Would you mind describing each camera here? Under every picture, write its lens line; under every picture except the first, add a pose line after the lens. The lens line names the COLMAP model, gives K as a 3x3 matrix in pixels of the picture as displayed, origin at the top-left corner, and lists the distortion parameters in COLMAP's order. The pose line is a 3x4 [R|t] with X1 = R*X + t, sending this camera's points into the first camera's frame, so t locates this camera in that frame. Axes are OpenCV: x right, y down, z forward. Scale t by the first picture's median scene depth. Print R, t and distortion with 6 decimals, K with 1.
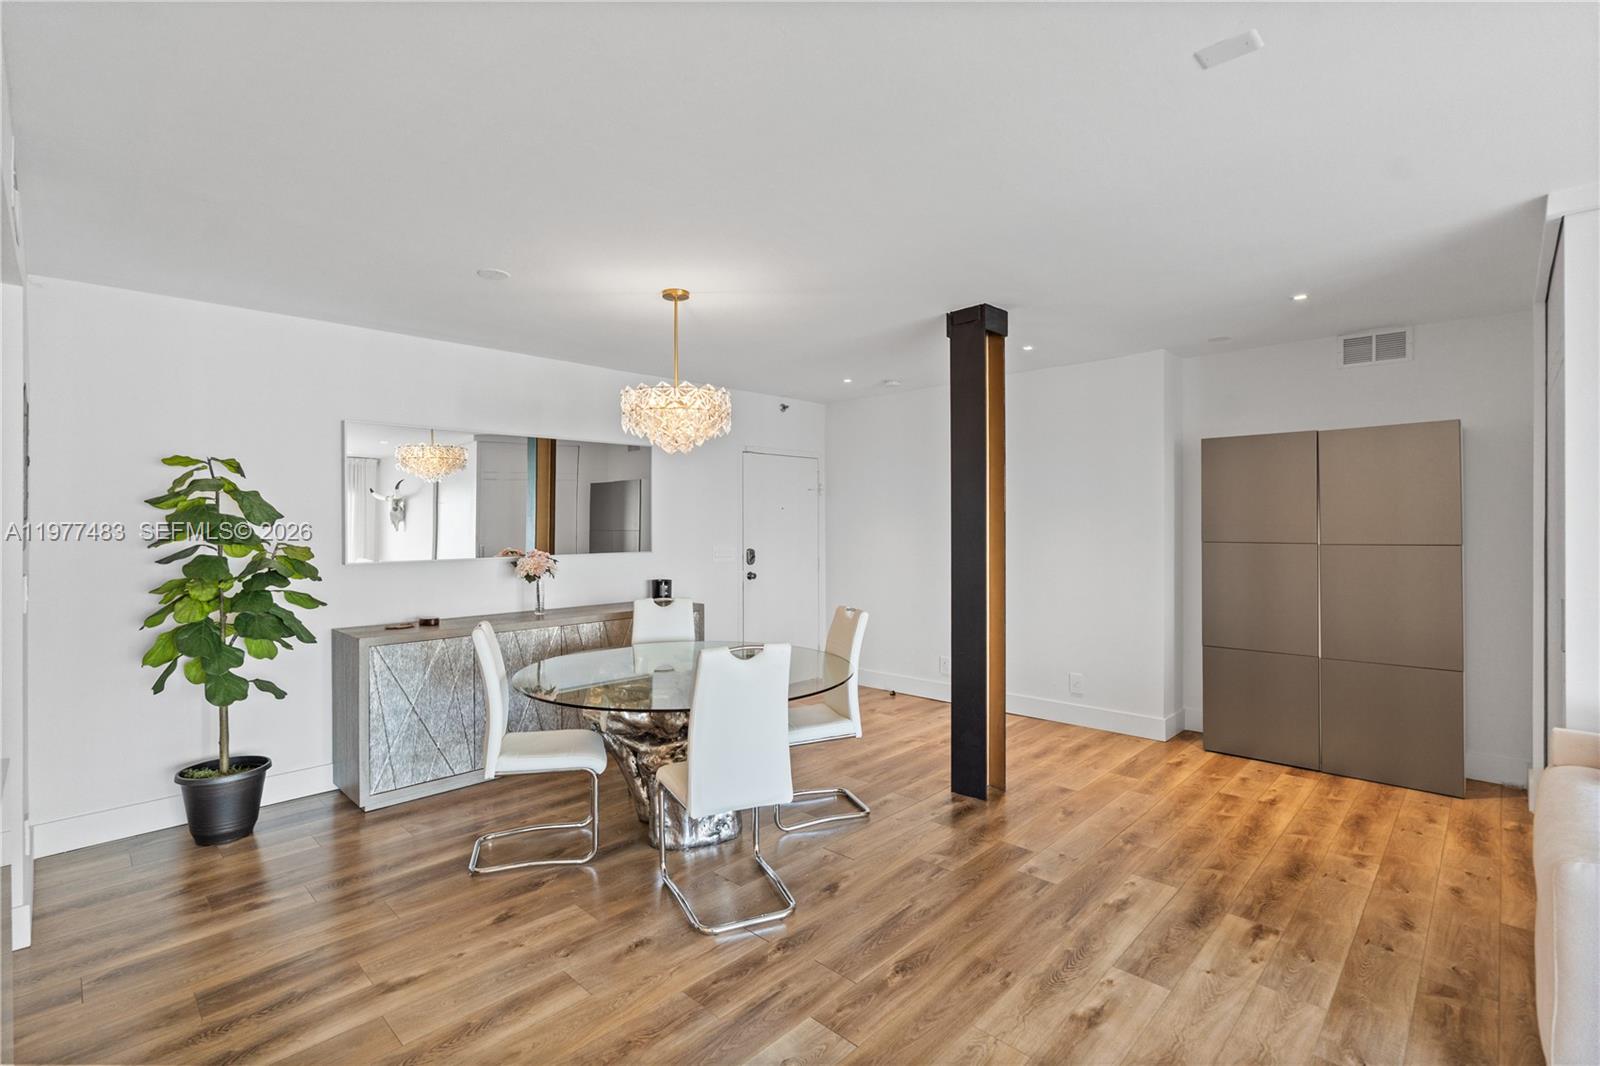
lens RADIAL K [[723.8, 0, 800.4], [0, 723.8, 525.4], [0, 0, 1]] dist [-0.001980, 0.000233]
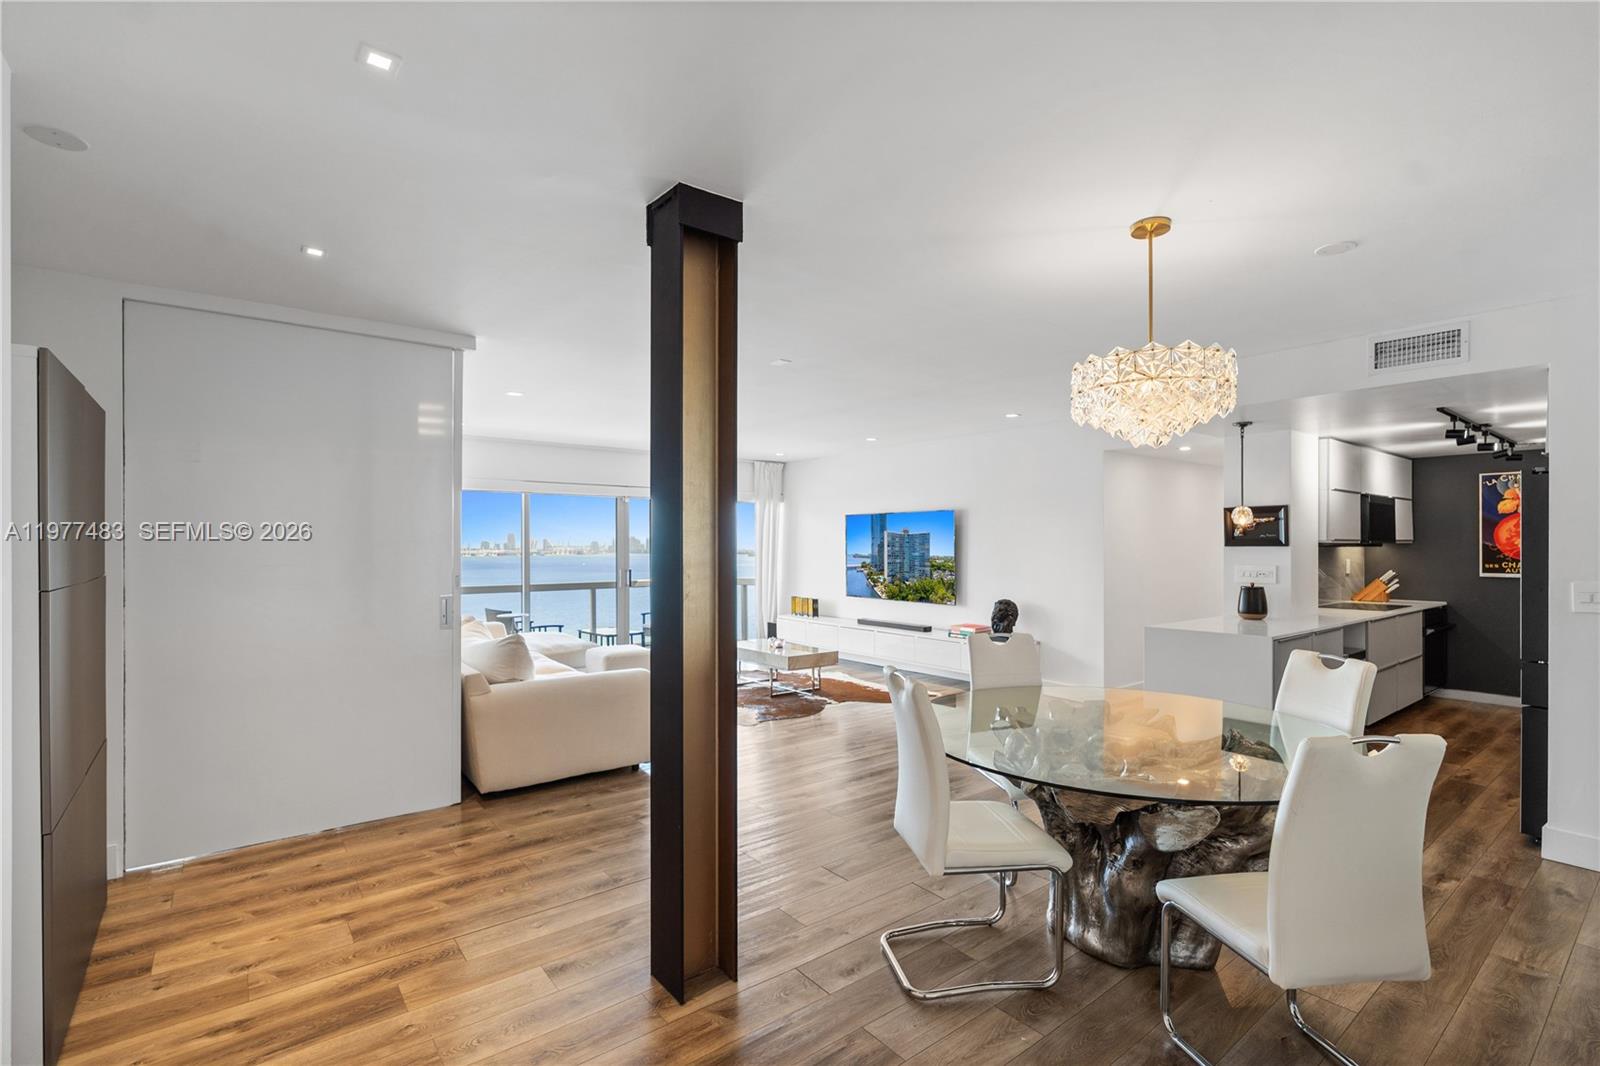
lens RADIAL K [[729.2, 0, 807.0], [0, 729.2, 541.0], [0, 0, 1]] dist [-0.002039, 0.000532]
pose [[-0.991362, 0.006047, 0.131013, 0.081153], [0.005878, 0.999981, -0.001677, -0.002468], [-0.131021, -0.000892, -0.991379, 1.929233]]
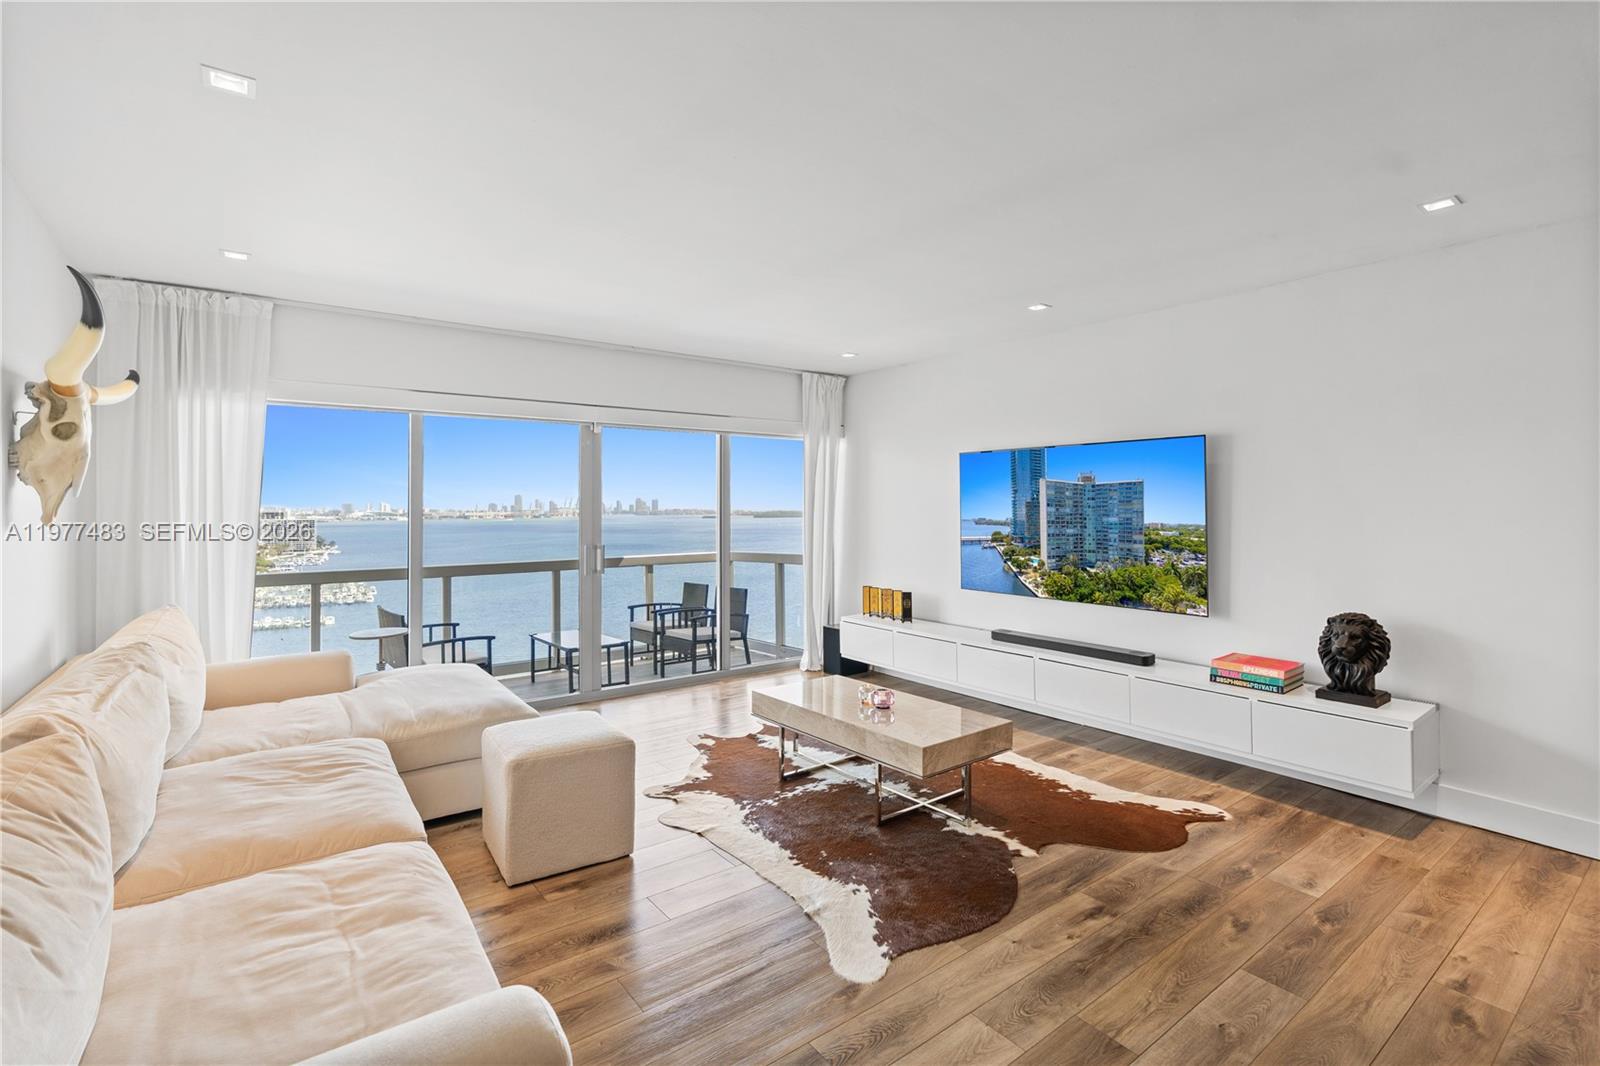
lens RADIAL K [[732.2, 0, 799.6], [0, 732.2, 495.5], [0, 0, 1]] dist [-0.004054, -0.000049]
pose [[-0.988669, 0.009851, 0.149790, 0.412602], [0.008295, 0.999905, -0.011010, 0.006229], [-0.149884, -0.009643, -0.988657, 0.862440]]
